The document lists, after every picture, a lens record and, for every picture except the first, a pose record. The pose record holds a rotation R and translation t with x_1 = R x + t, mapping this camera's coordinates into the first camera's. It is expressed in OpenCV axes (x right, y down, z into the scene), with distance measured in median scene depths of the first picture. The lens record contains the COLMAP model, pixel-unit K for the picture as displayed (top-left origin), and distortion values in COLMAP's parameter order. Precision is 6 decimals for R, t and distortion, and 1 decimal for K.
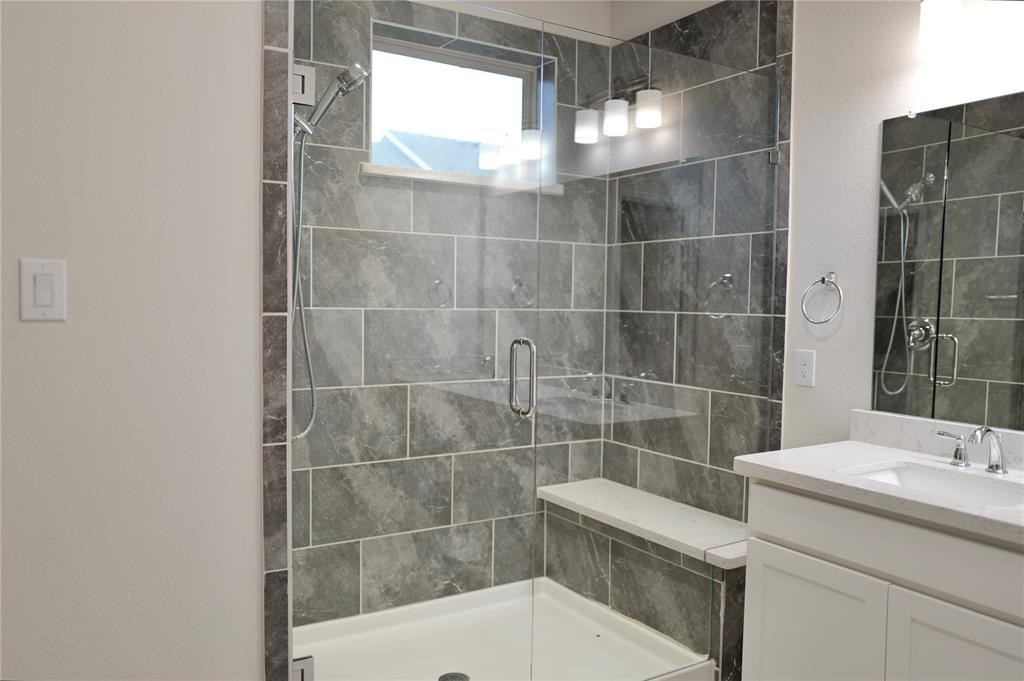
lens RADIAL K [[782.6, 0, 516.3], [0, 782.6, 341.2], [0, 0, 1]] dist [-0.008494, 0.000905]
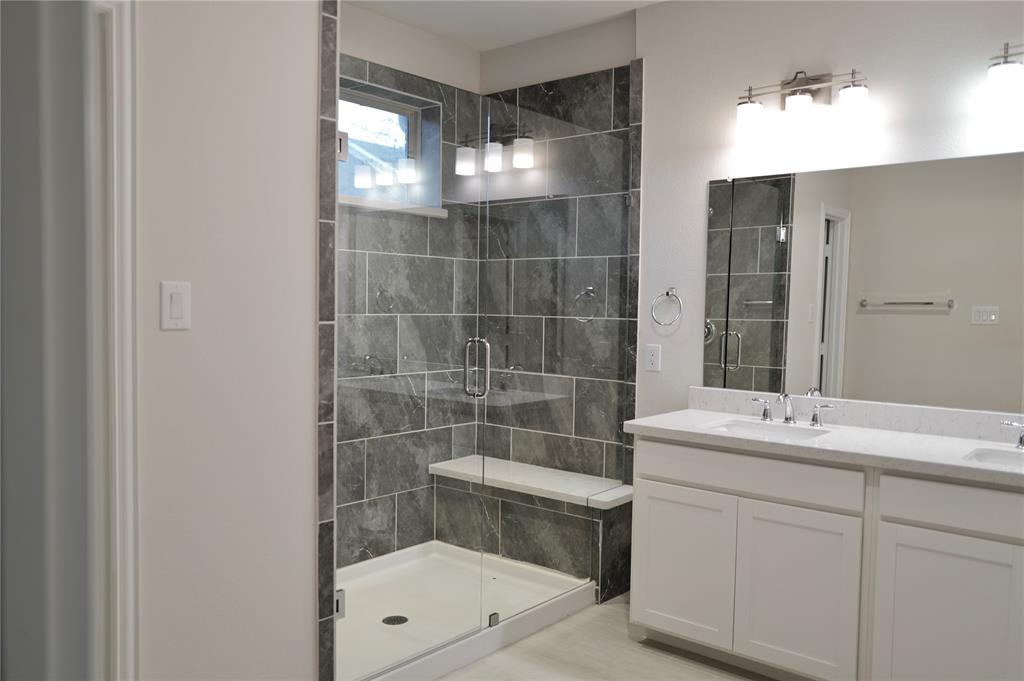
lens RADIAL K [[792.7, 0, 509.9], [0, 792.7, 343.7], [0, 0, 1]] dist [0.008777, 0.001075]
pose [[0.953084, -0.015218, 0.302324, -0.234421], [0.014033, 0.999883, 0.006090, -0.001825], [-0.302381, -0.001562, 0.953186, -0.195003]]
